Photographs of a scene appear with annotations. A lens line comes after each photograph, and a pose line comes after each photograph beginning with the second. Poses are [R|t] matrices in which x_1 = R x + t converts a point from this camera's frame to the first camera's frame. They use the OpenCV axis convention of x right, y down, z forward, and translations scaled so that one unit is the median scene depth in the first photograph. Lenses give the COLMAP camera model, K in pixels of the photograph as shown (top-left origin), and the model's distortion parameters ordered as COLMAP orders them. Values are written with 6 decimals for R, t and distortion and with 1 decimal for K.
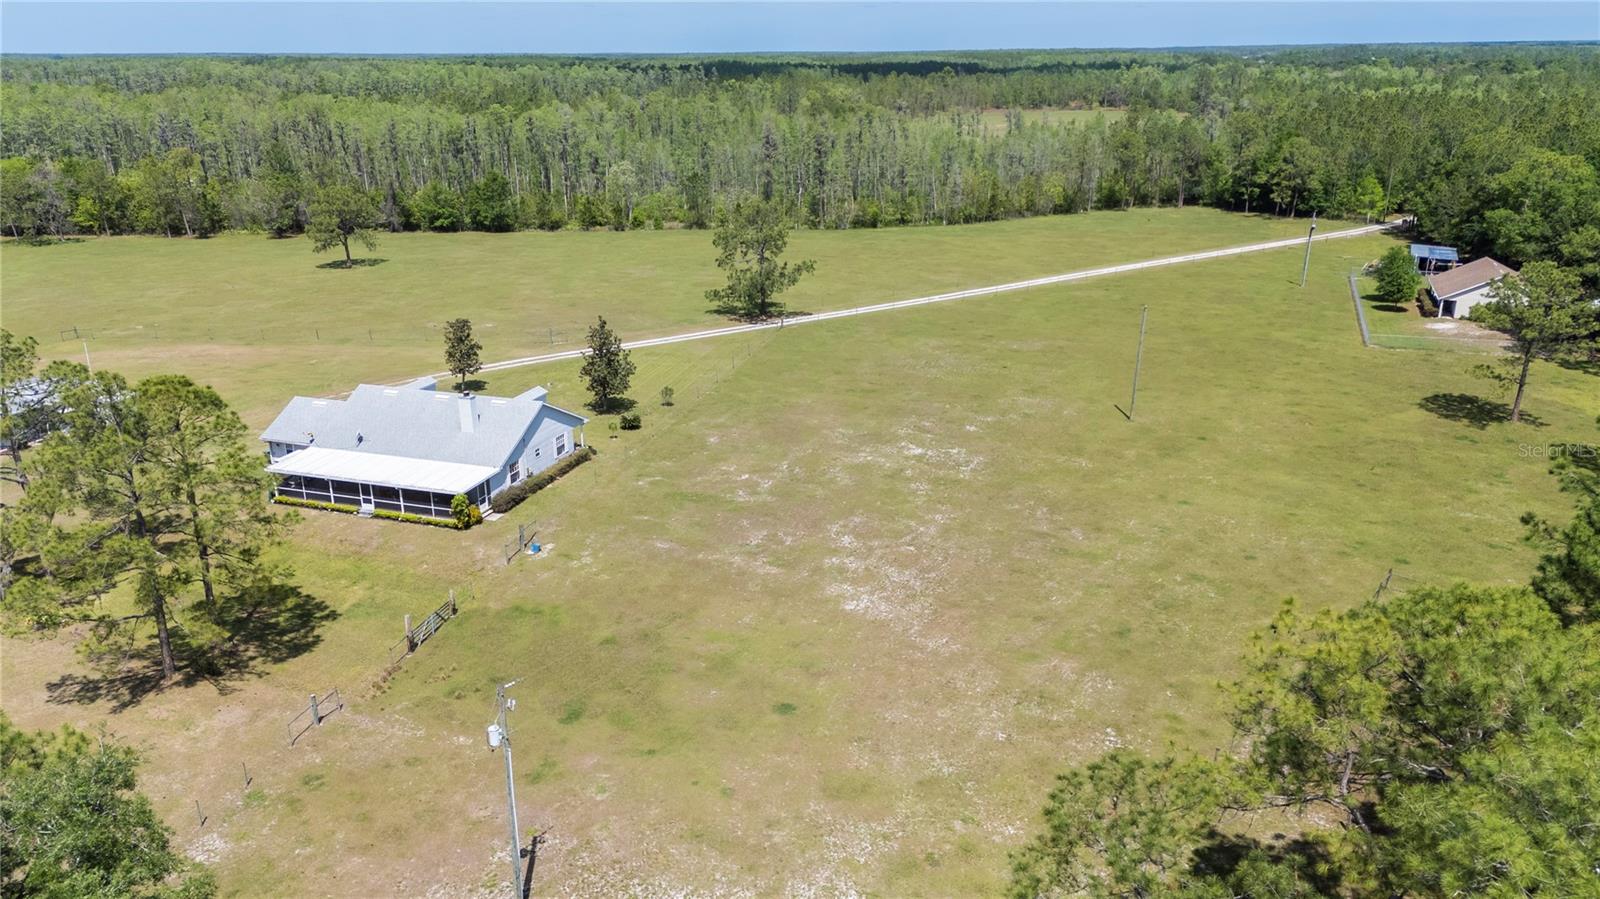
lens RADIAL K [[1194.0, 0, 803.6], [0, 1194.0, 453.0], [0, 0, 1]] dist [0.094653, -0.091074]
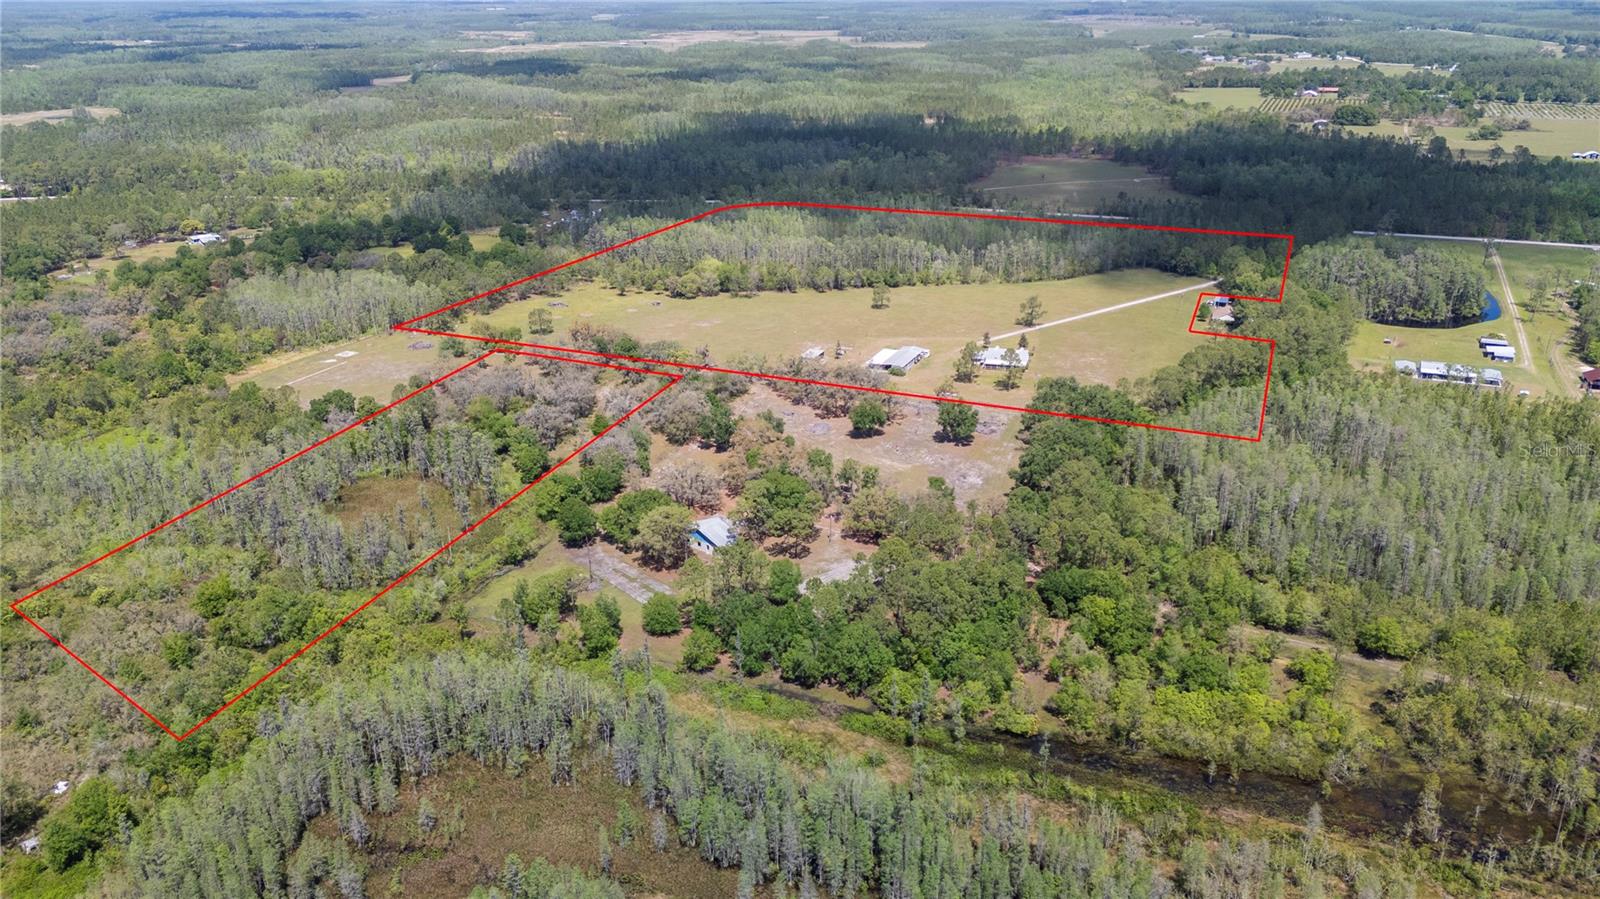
lens RADIAL K [[1194.0, 0, 792.1], [0, 1194.0, 480.9], [0, 0, 1]] dist [0.094653, -0.091074]
pose [[0.999627, -0.015650, 0.022391, -0.849020], [0.013964, 0.997193, 0.073554, 0.078799], [-0.023479, -0.073214, 0.997040, -2.668132]]
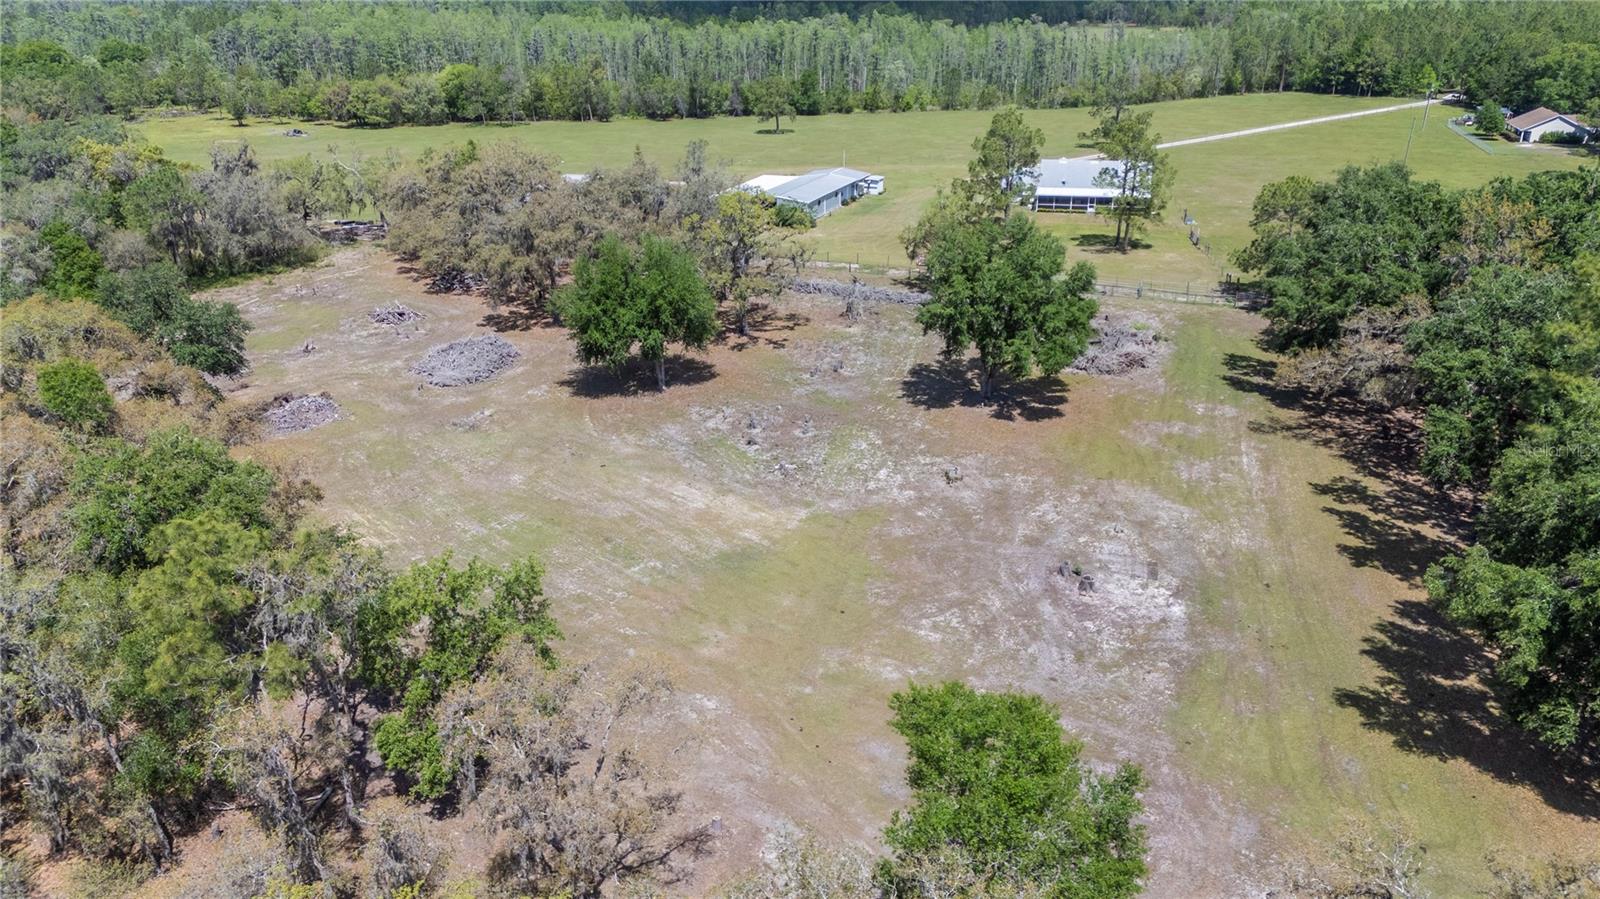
lens RADIAL K [[1194.0, 0, 807.2], [0, 1194.0, 444.7], [0, 0, 1]] dist [0.094653, -0.091074]
pose [[0.996848, -0.030462, 0.073251, -0.564727], [0.026662, 0.998275, 0.052313, 0.182564], [-0.074718, -0.050195, 0.995941, -0.583528]]
